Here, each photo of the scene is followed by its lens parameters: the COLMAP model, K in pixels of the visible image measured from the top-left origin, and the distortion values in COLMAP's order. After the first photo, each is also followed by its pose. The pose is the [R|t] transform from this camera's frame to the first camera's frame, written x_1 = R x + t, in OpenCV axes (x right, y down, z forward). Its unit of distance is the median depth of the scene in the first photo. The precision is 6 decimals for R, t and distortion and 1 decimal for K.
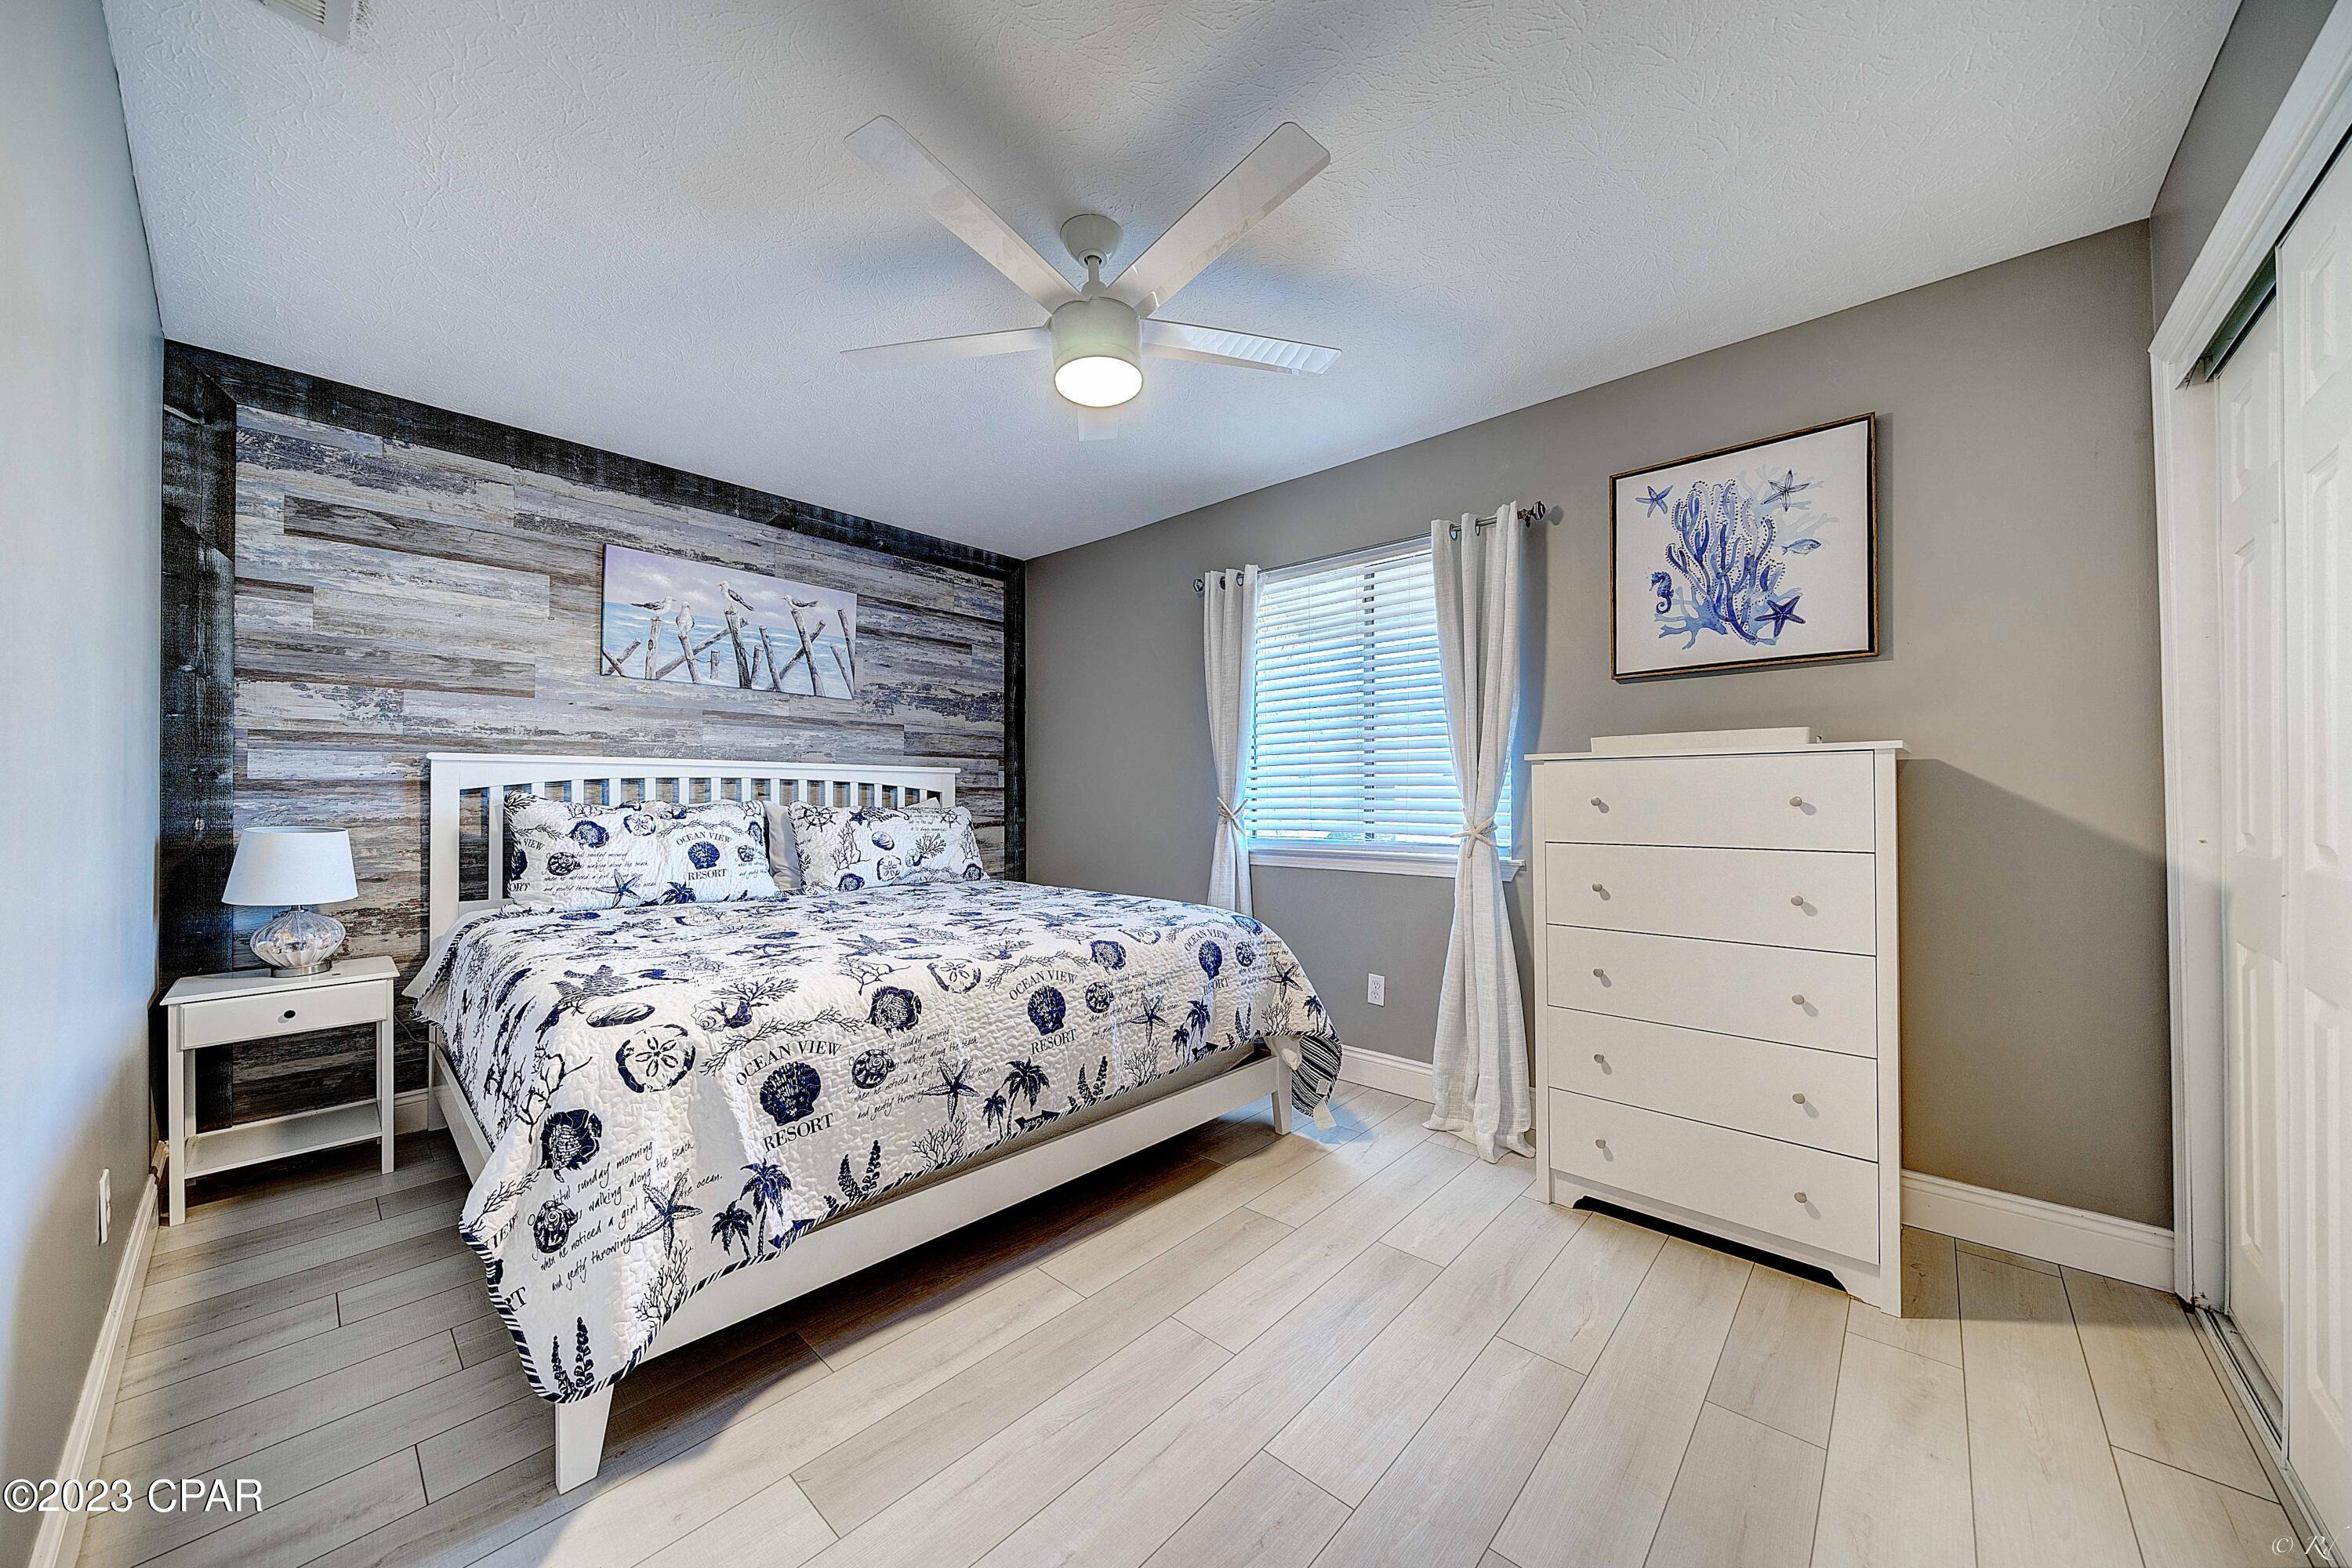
lens RADIAL K [[782.9, 0, 1176.5], [0, 782.9, 786.0], [0, 0, 1]] dist [-0.005737, -0.000258]
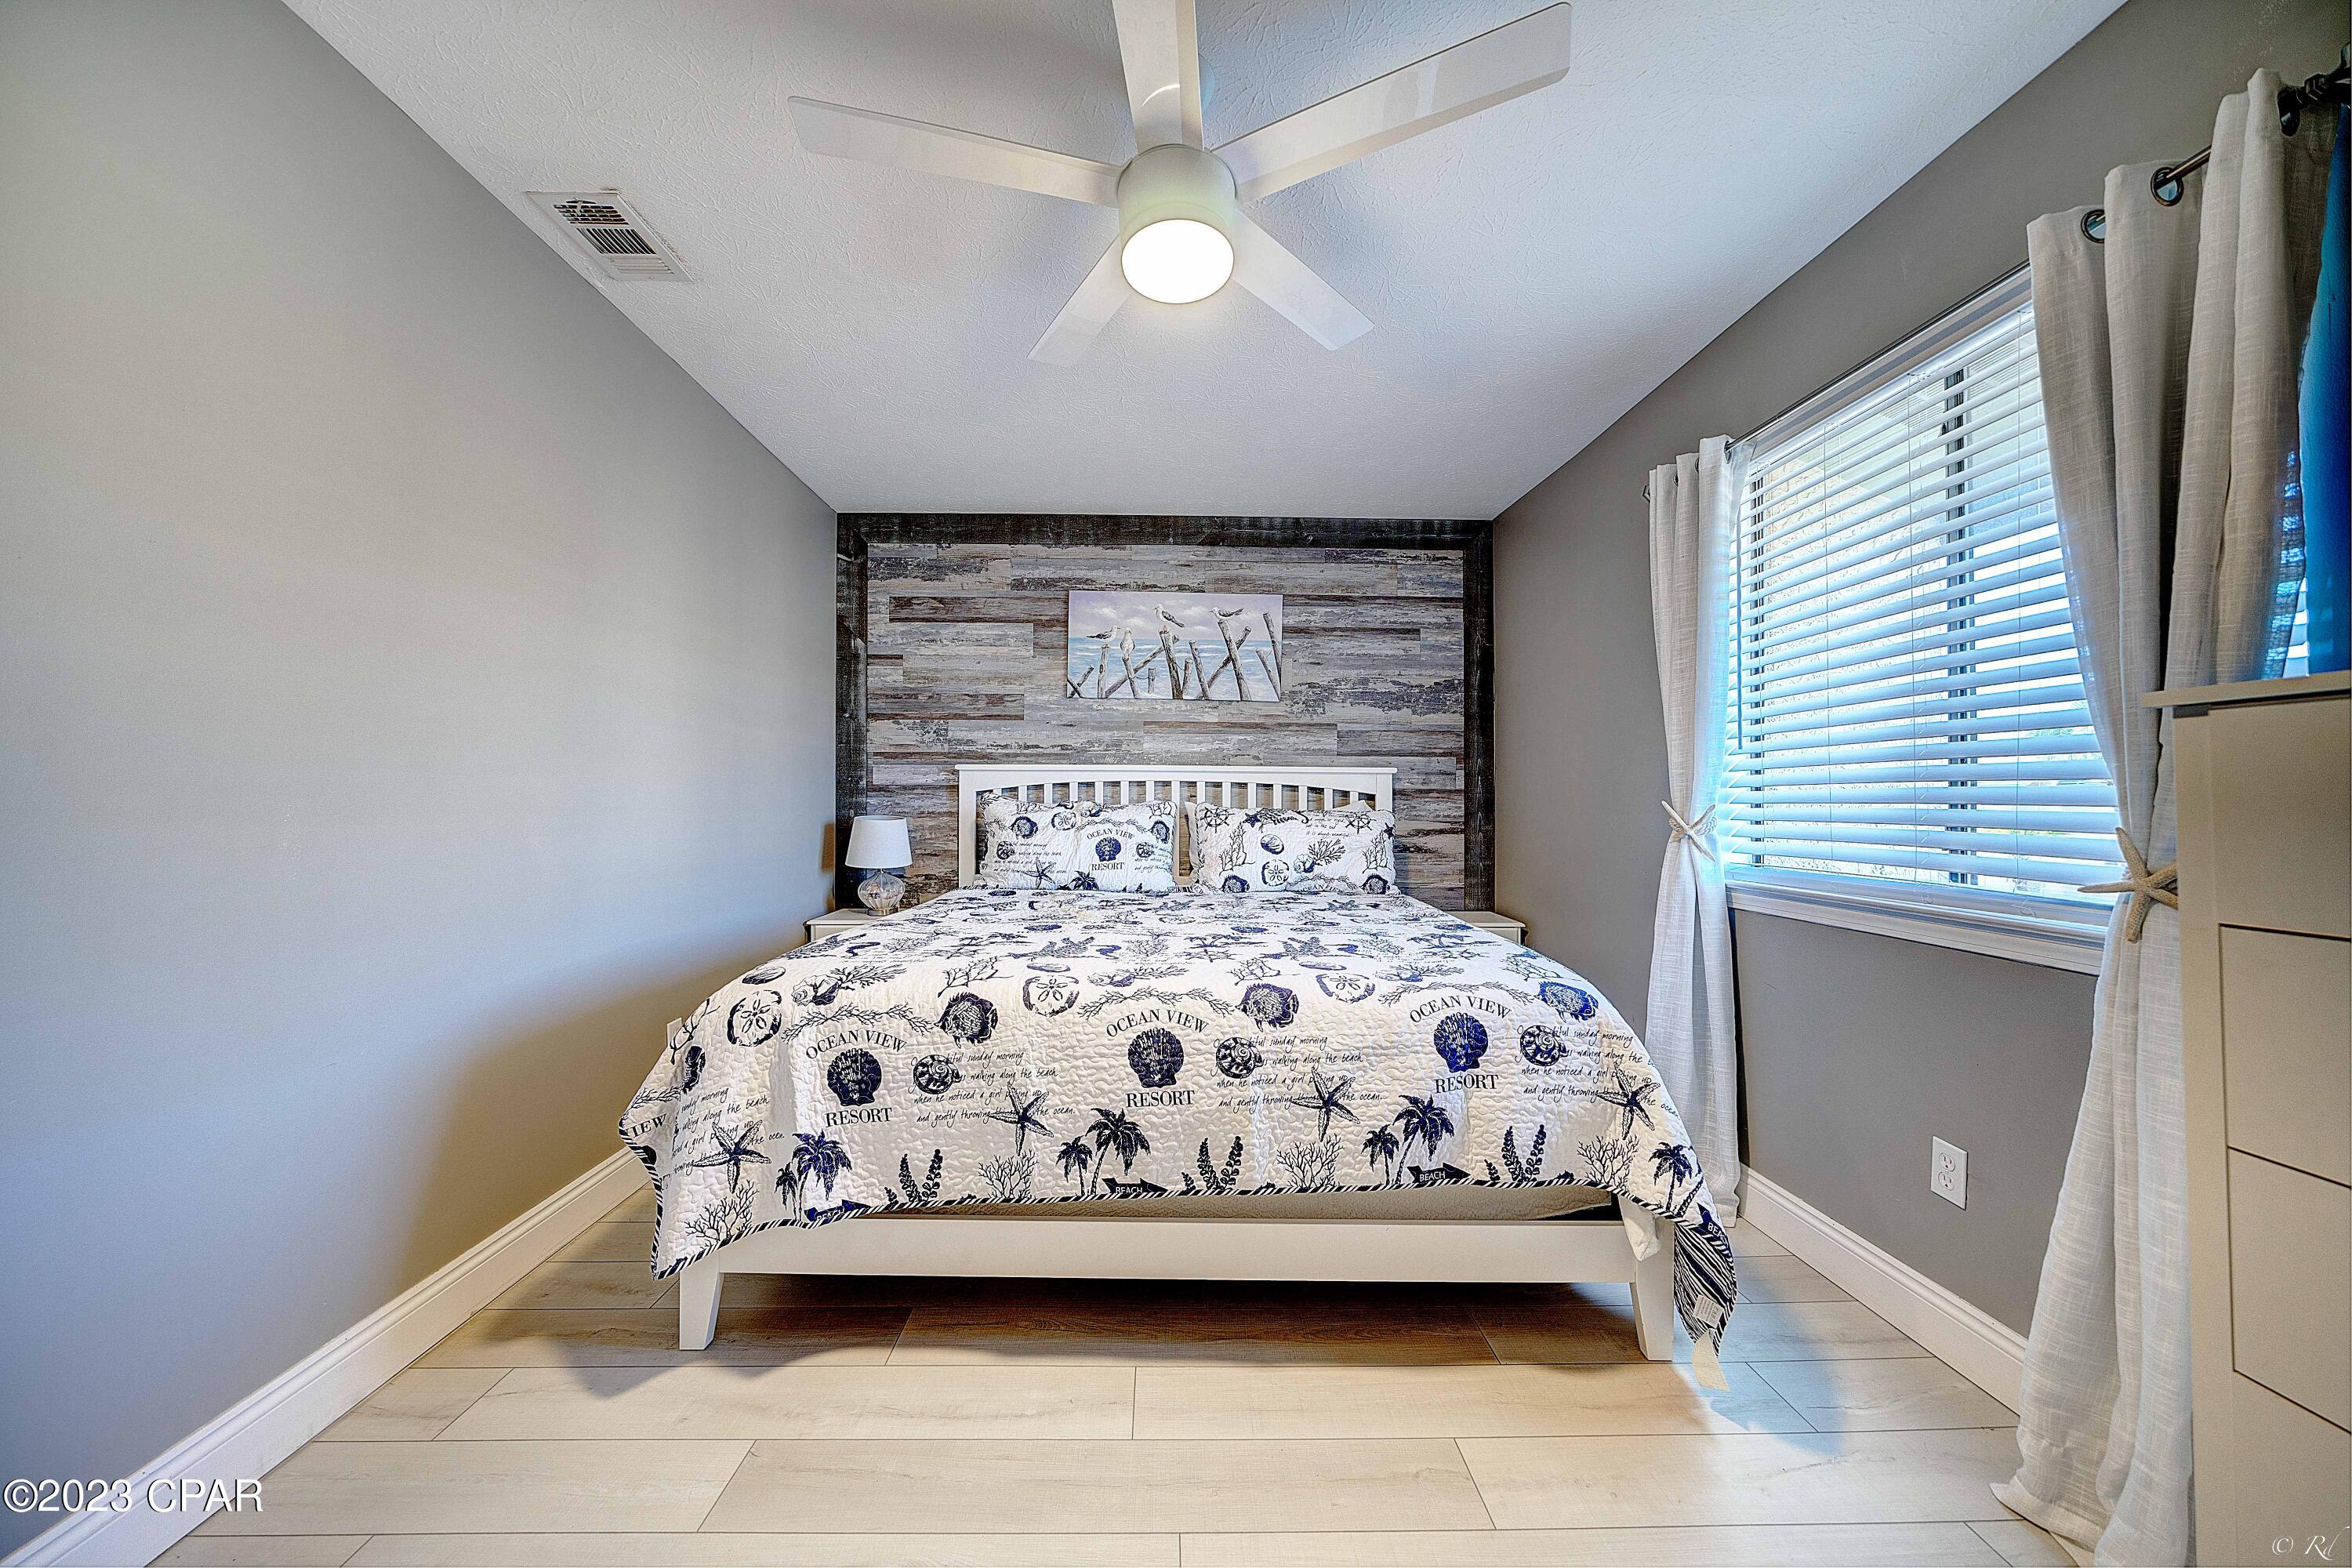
lens RADIAL K [[782.9, 0, 1176.5], [0, 782.9, 786.0], [0, 0, 1]] dist [-0.005737, -0.000258]
pose [[0.703148, -0.006764, -0.711011, 0.328768], [0.003195, 0.999975, -0.006353, 0.005444], [0.711036, 0.002196, 0.703152, 0.333588]]
